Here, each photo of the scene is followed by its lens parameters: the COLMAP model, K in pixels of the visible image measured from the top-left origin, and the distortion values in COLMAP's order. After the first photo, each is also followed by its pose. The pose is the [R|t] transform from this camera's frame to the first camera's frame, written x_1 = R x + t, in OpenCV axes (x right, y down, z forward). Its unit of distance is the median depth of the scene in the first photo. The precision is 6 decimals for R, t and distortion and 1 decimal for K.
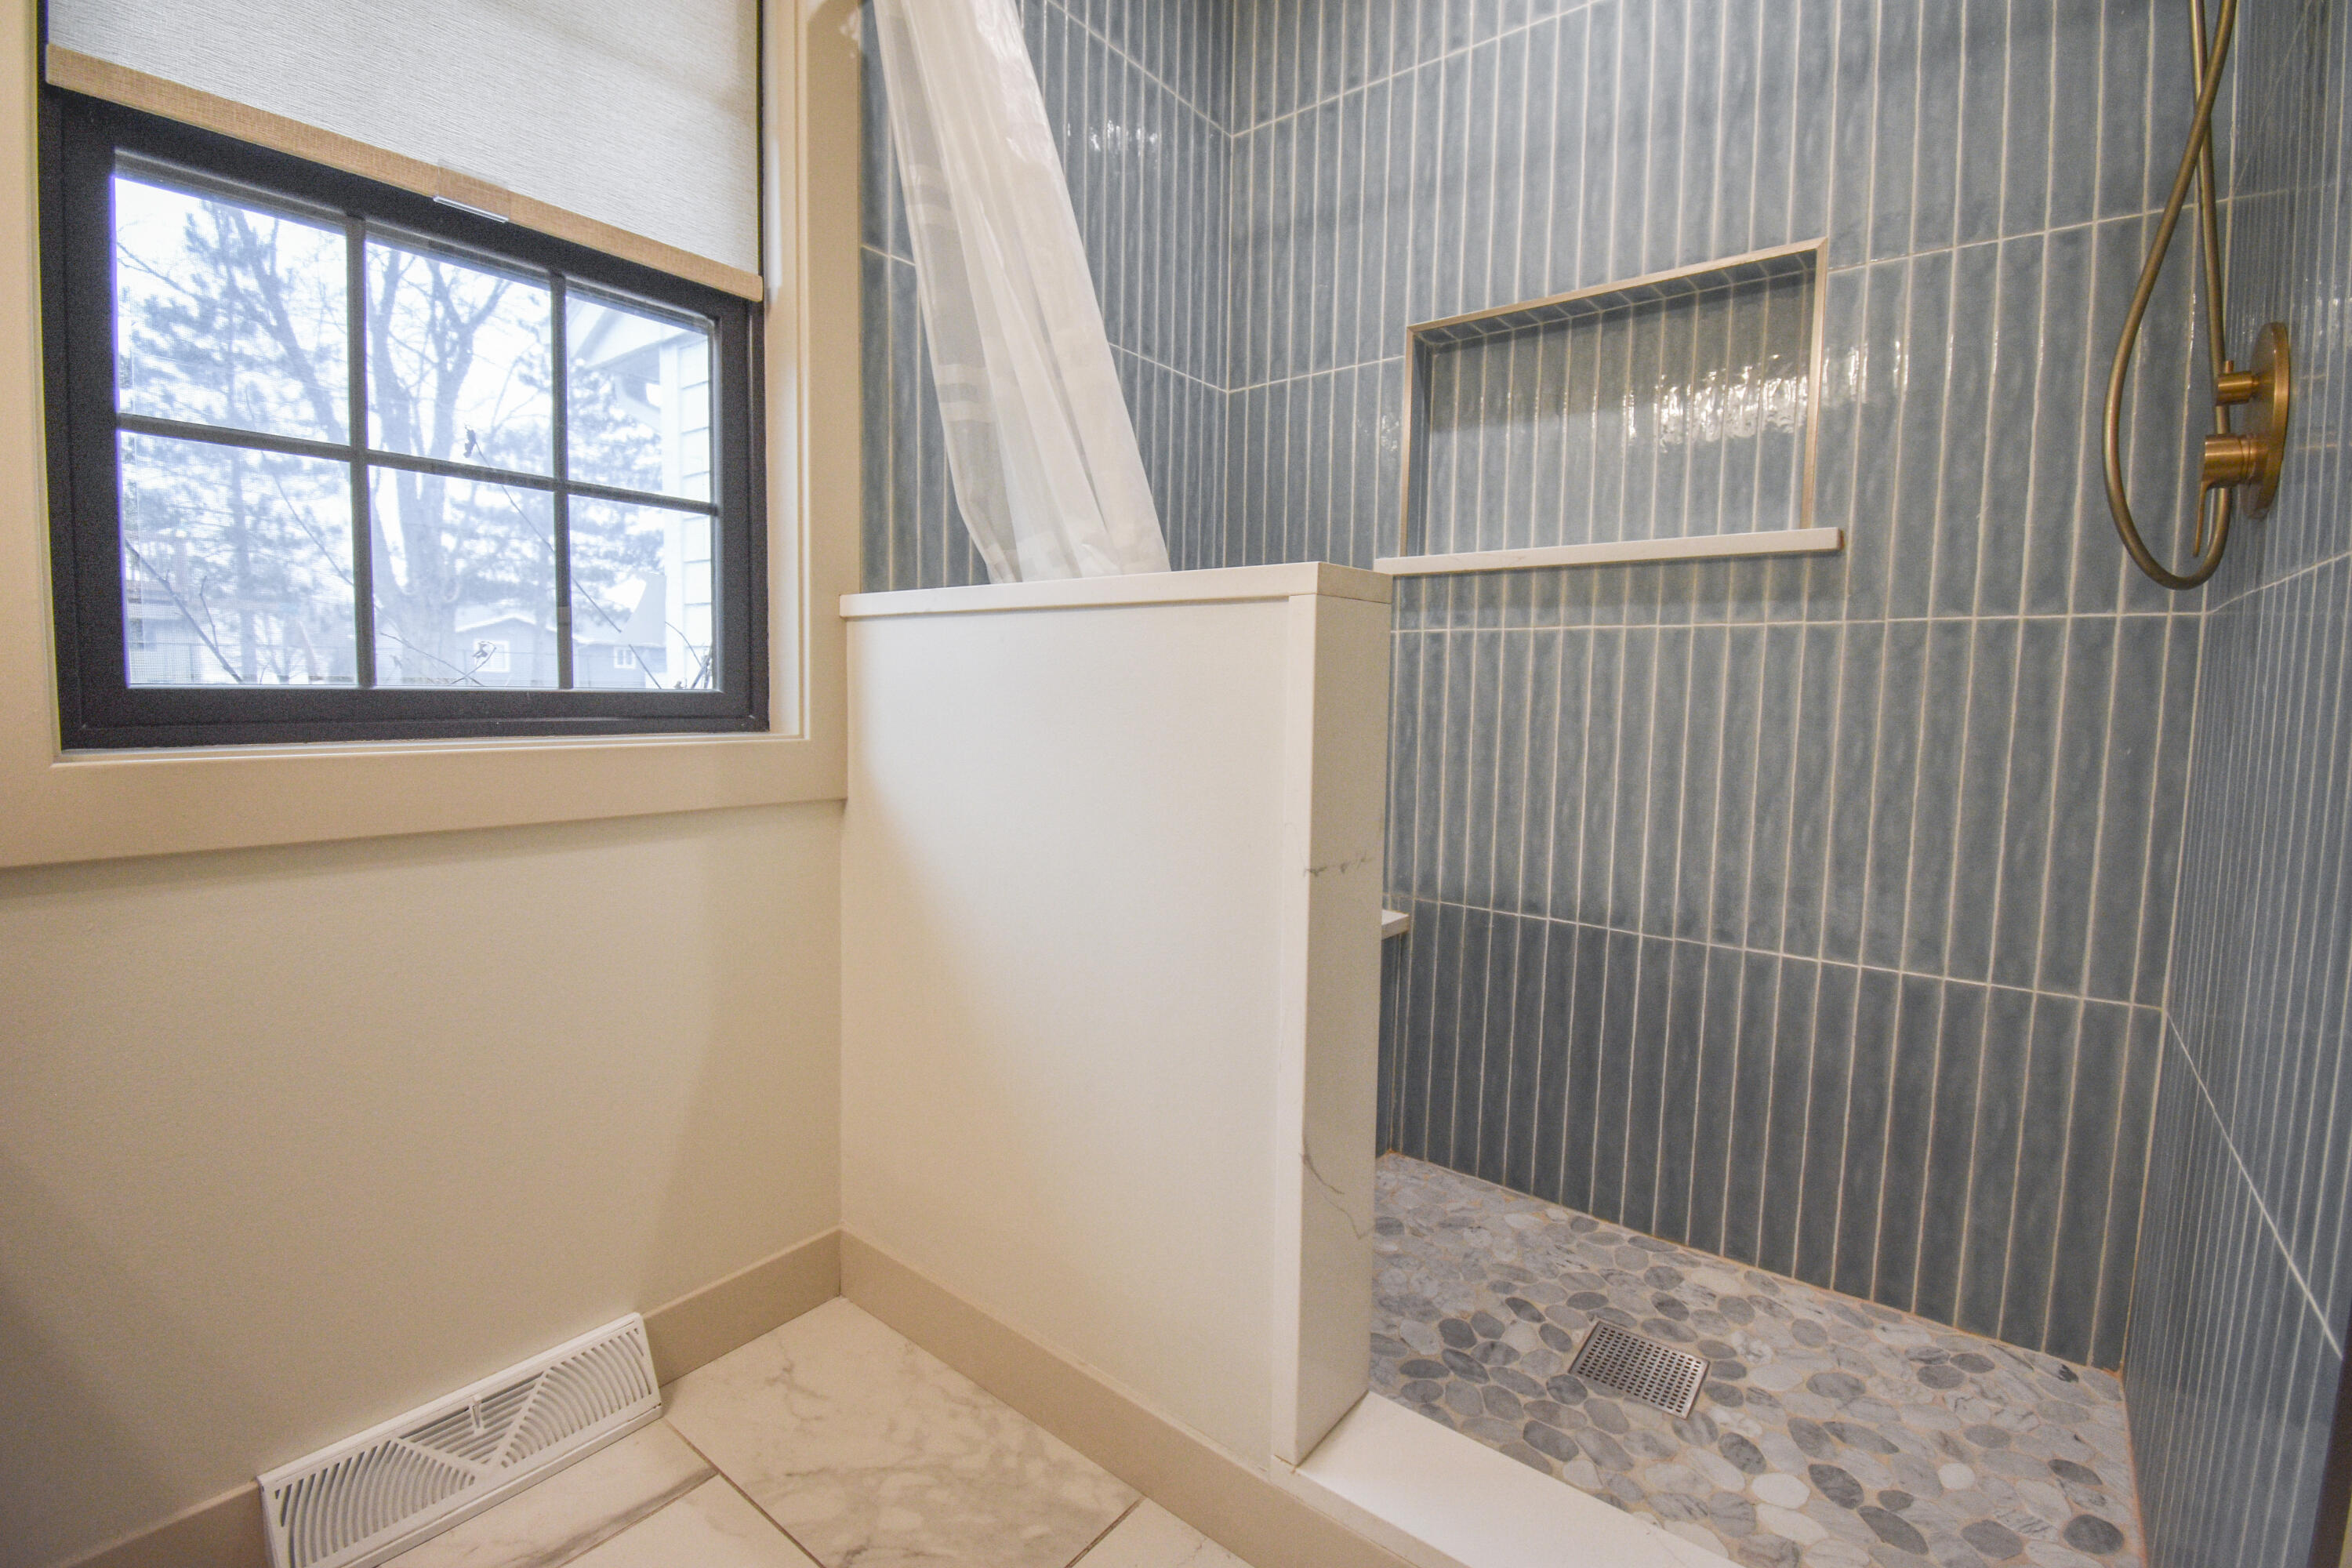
lens RADIAL K [[1042.8, 0, 1171.6], [0, 1042.8, 767.5], [0, 0, 1]] dist [0.000362, -0.012937]
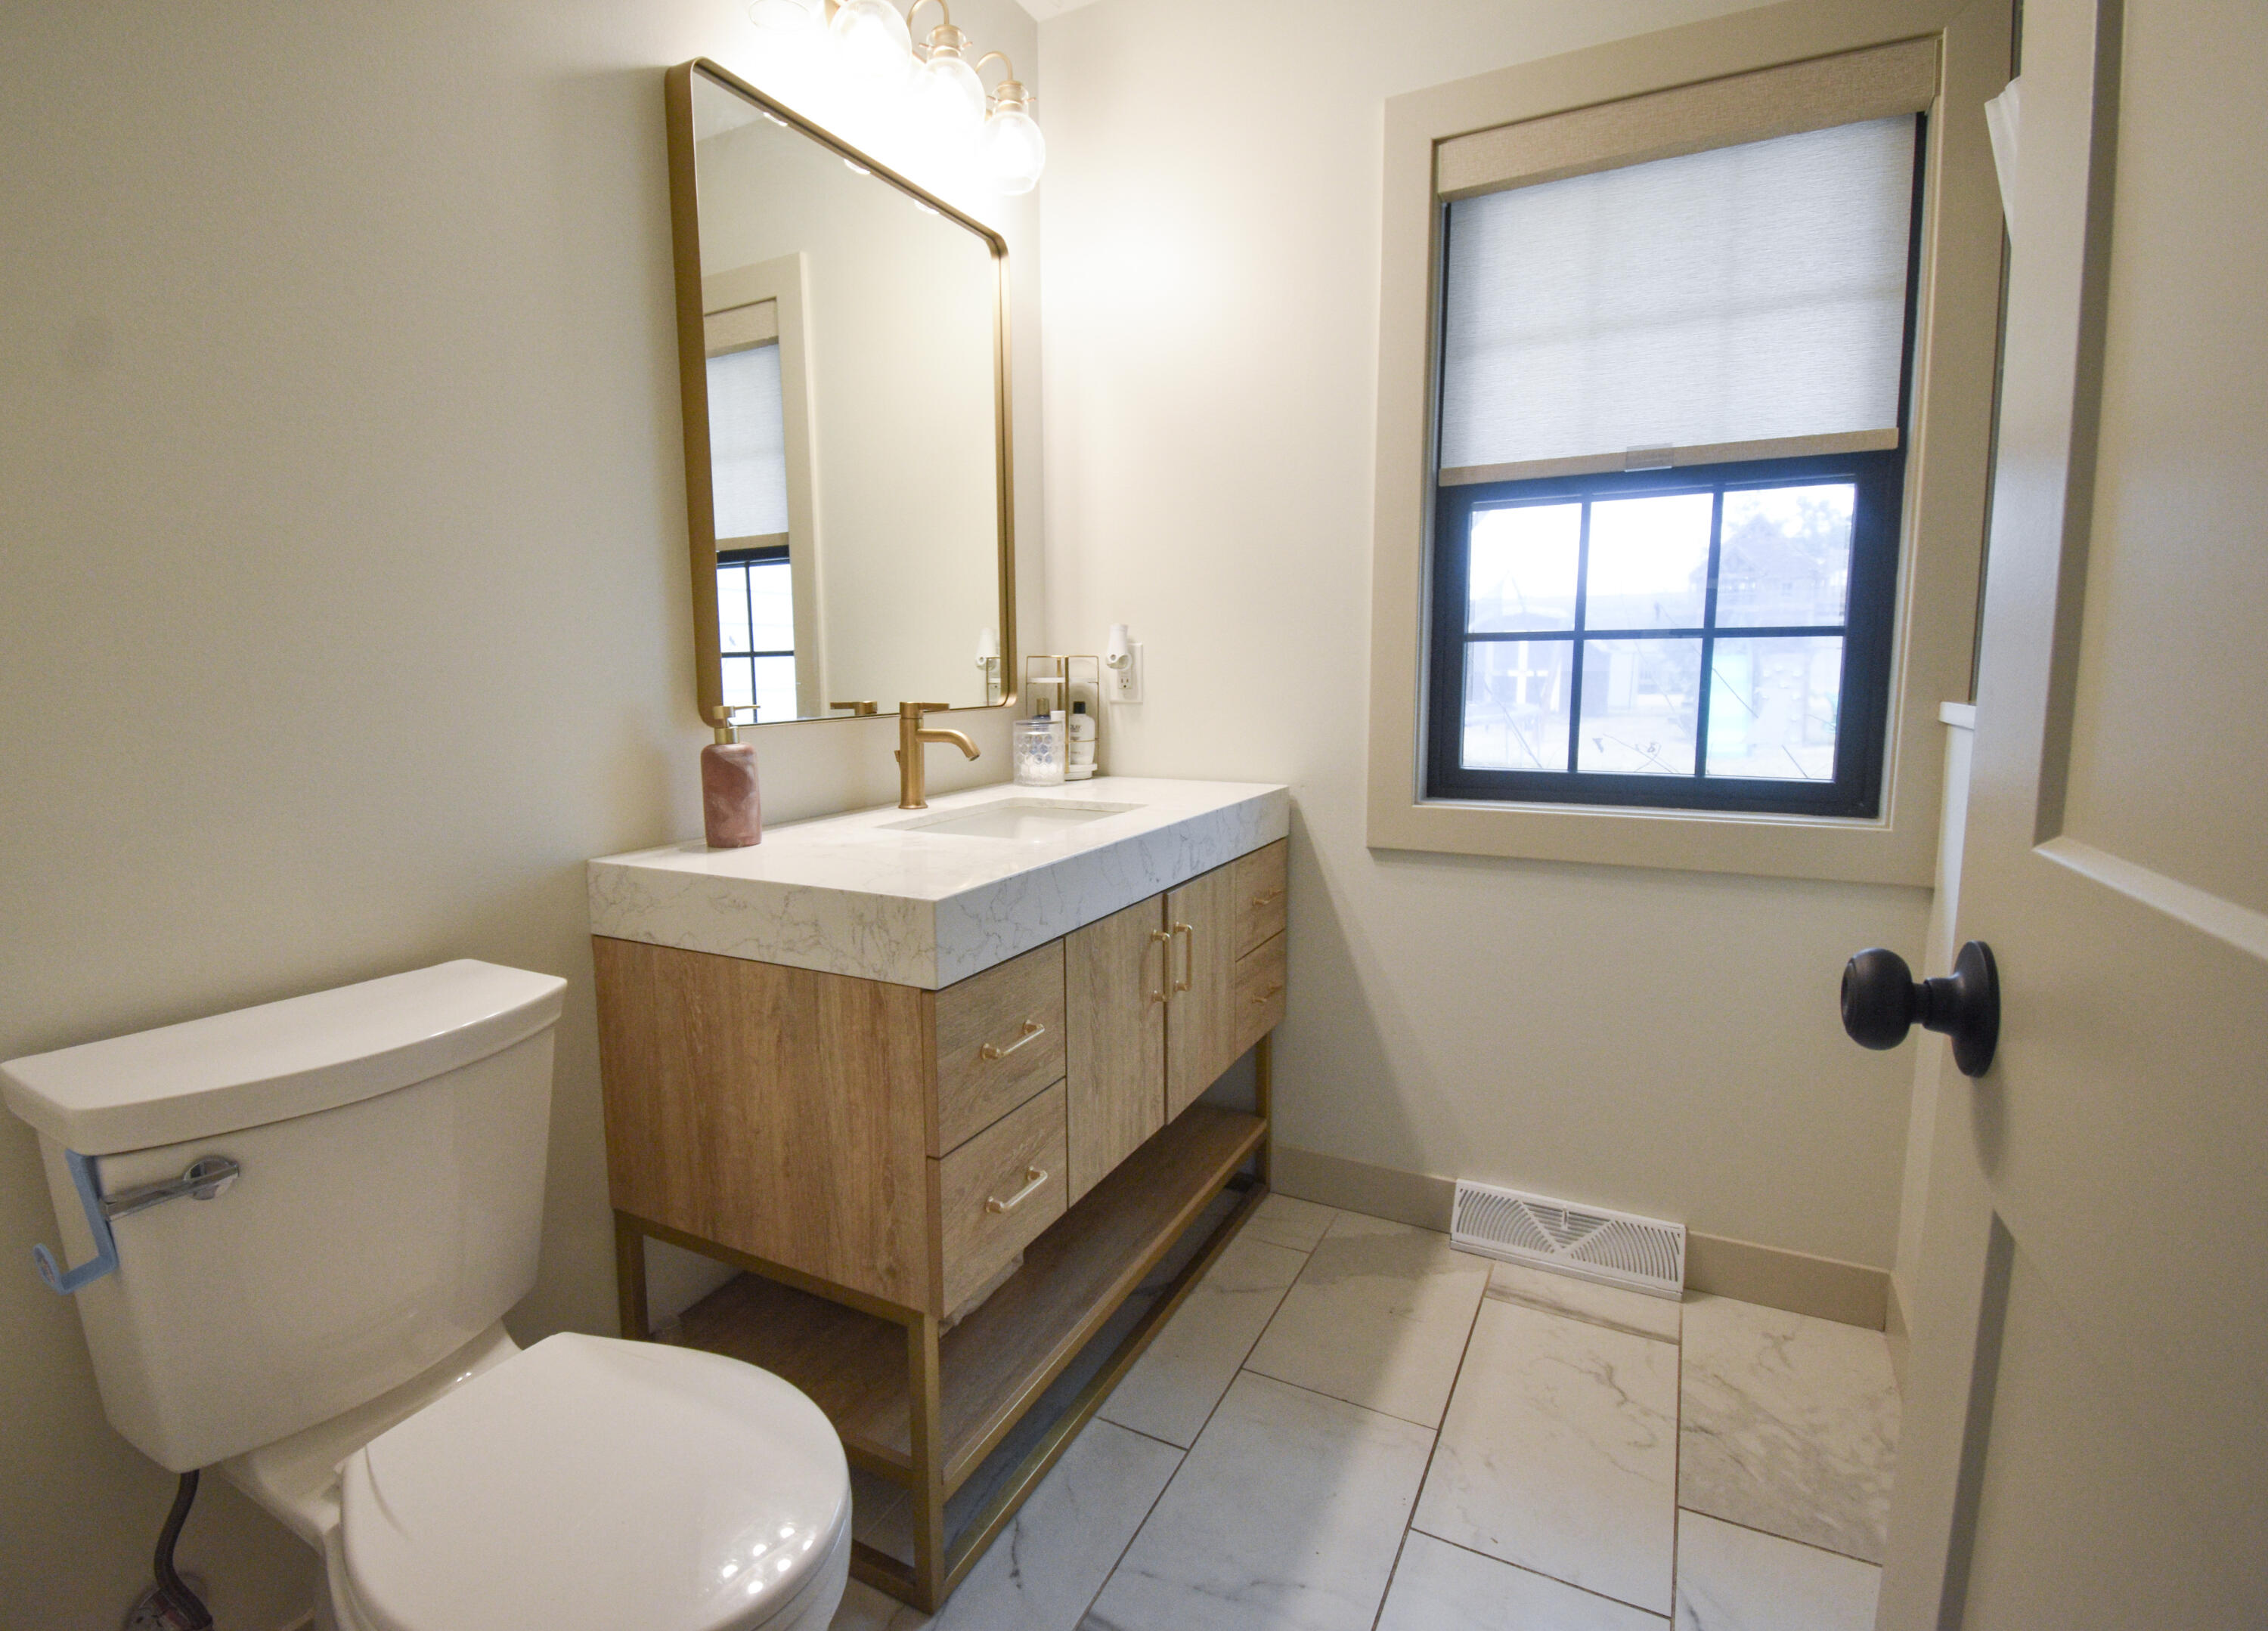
lens RADIAL K [[1102.8, 0, 1058.2], [0, 1102.8, 803.4], [0, 0, 1]] dist [0.008823, -0.007943]
pose [[0.152481, 0.095111, -0.983719, 0.785173], [-0.068494, 0.993982, 0.085486, -0.109195], [0.985930, 0.054343, 0.158078, -0.092647]]
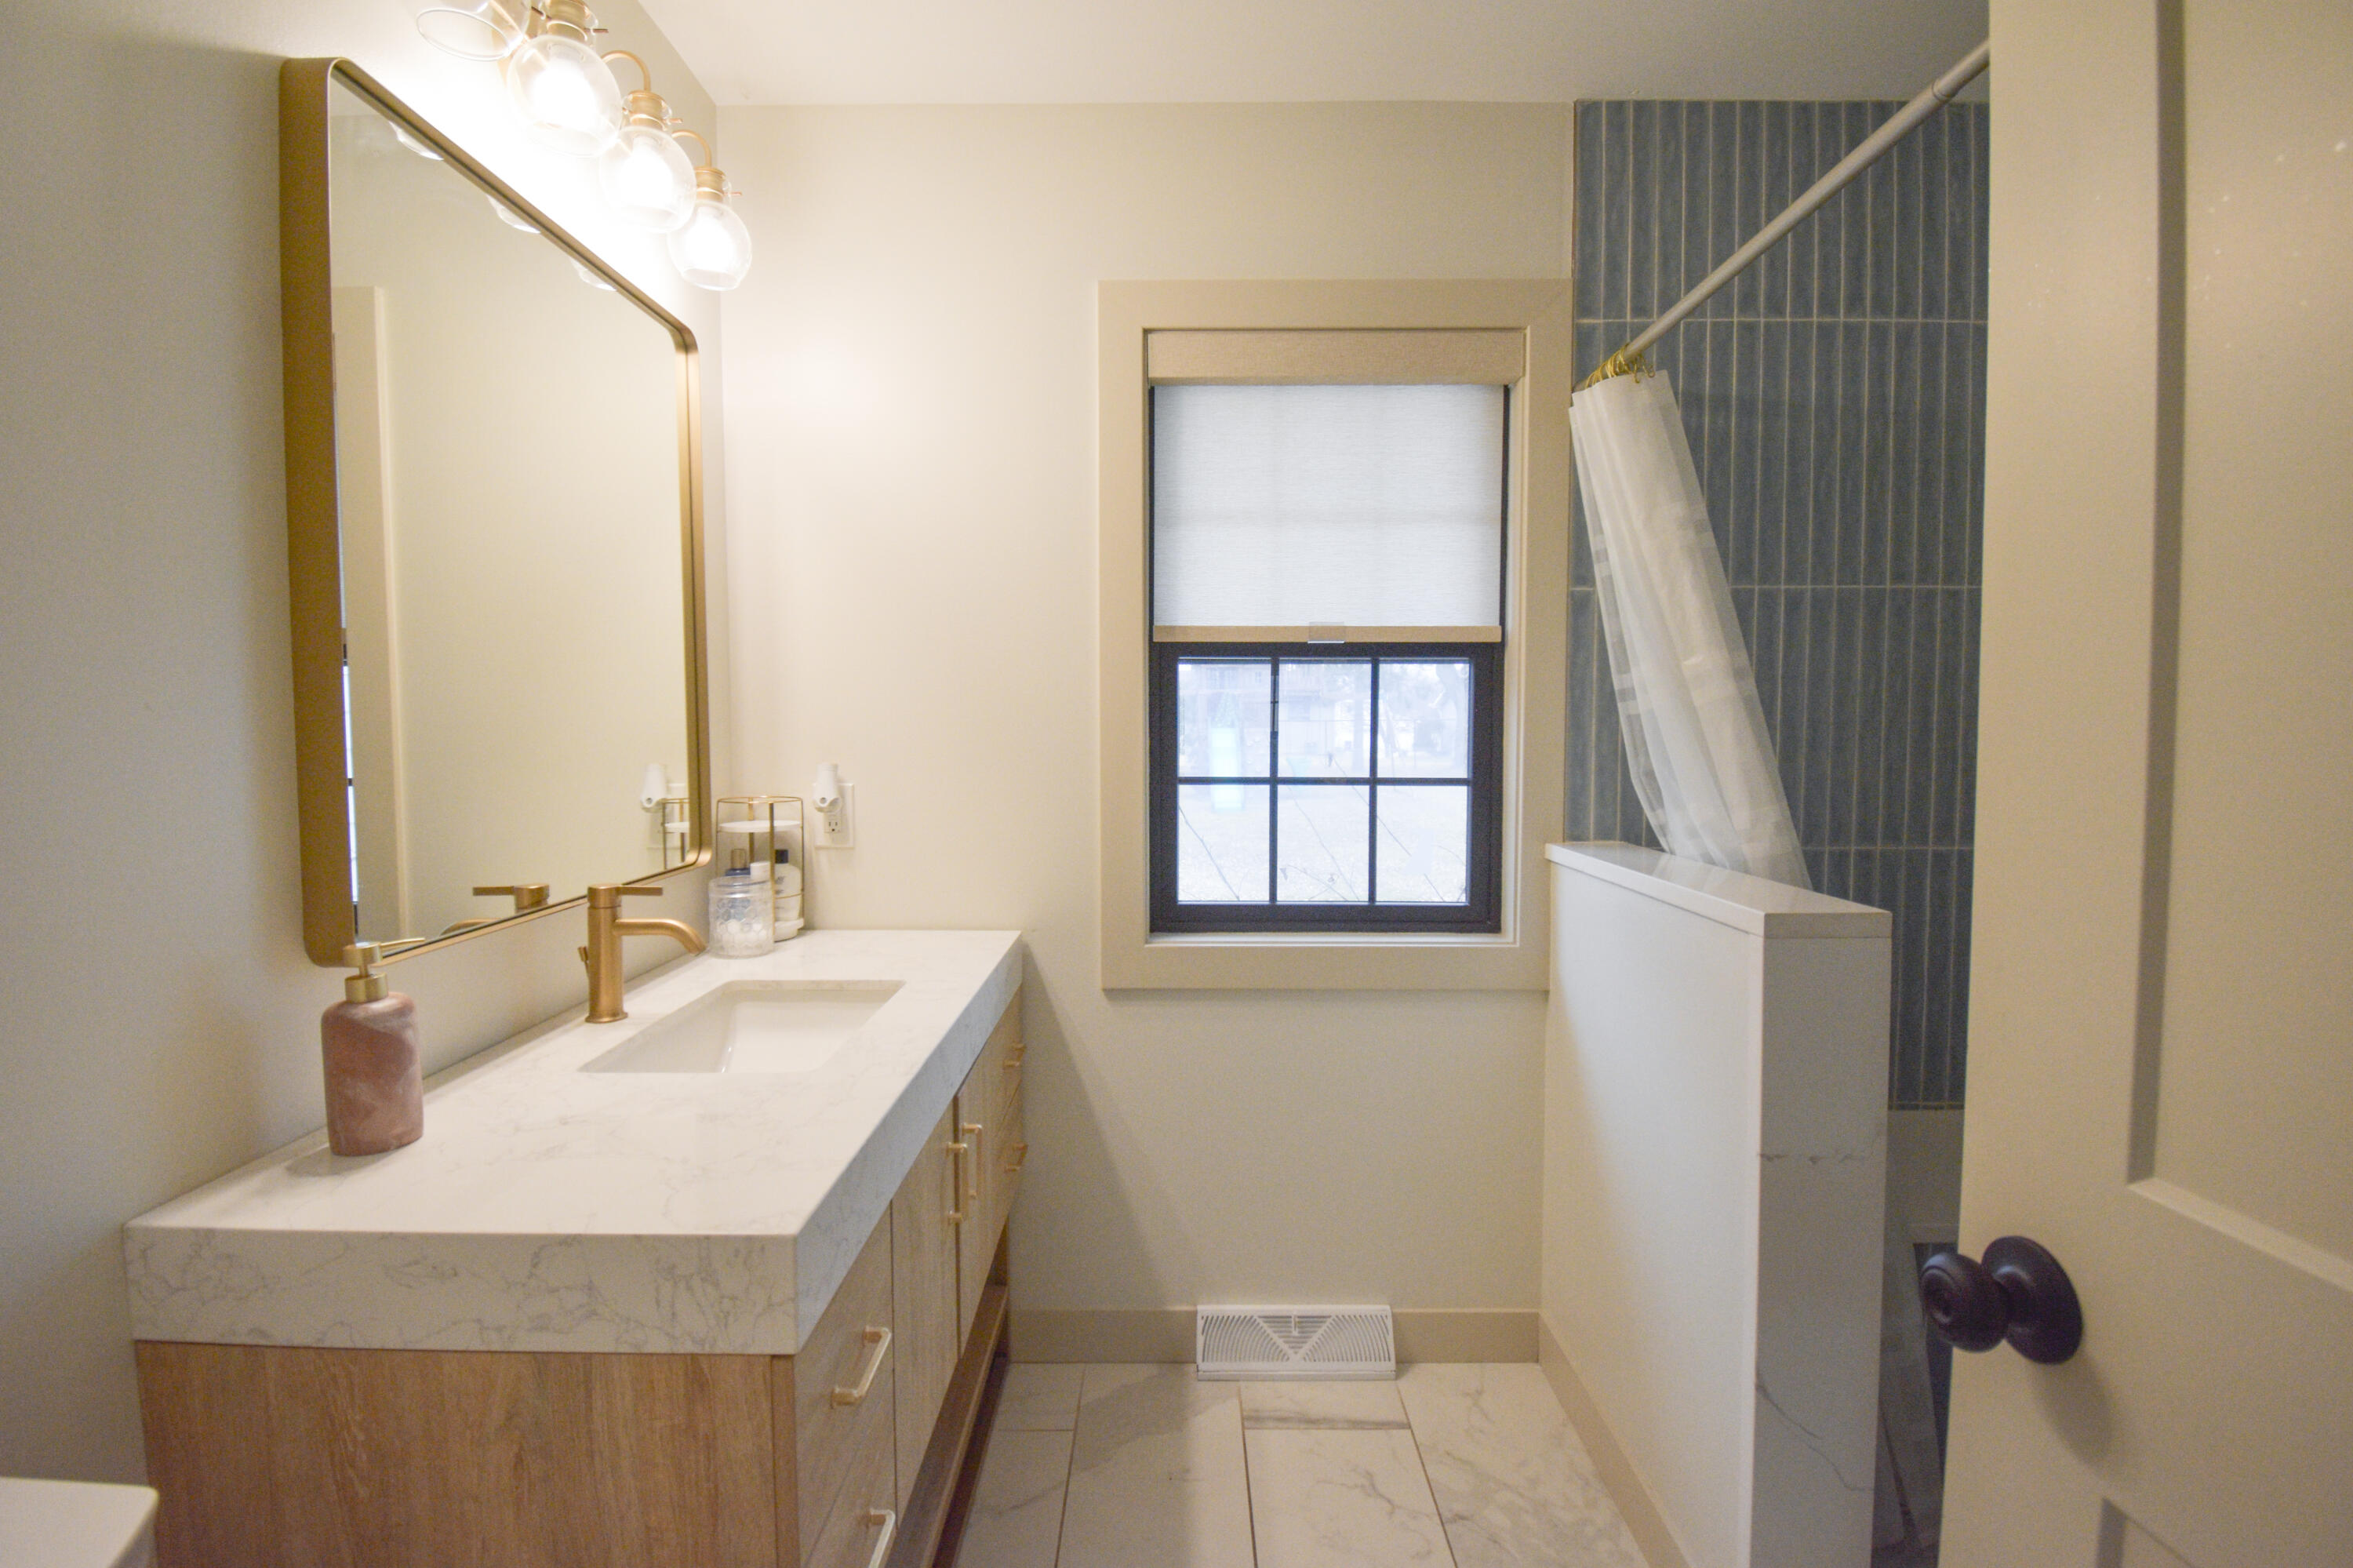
lens RADIAL K [[1043.3, 0, 1169.1], [0, 1043.3, 770.7], [0, 0, 1]] dist [0.000362, -0.012937]
pose [[0.614128, 0.010189, -0.789141, 0.529204], [-0.050823, 0.998352, -0.026662, -0.228592], [0.787568, 0.056481, 0.613634, -0.277213]]
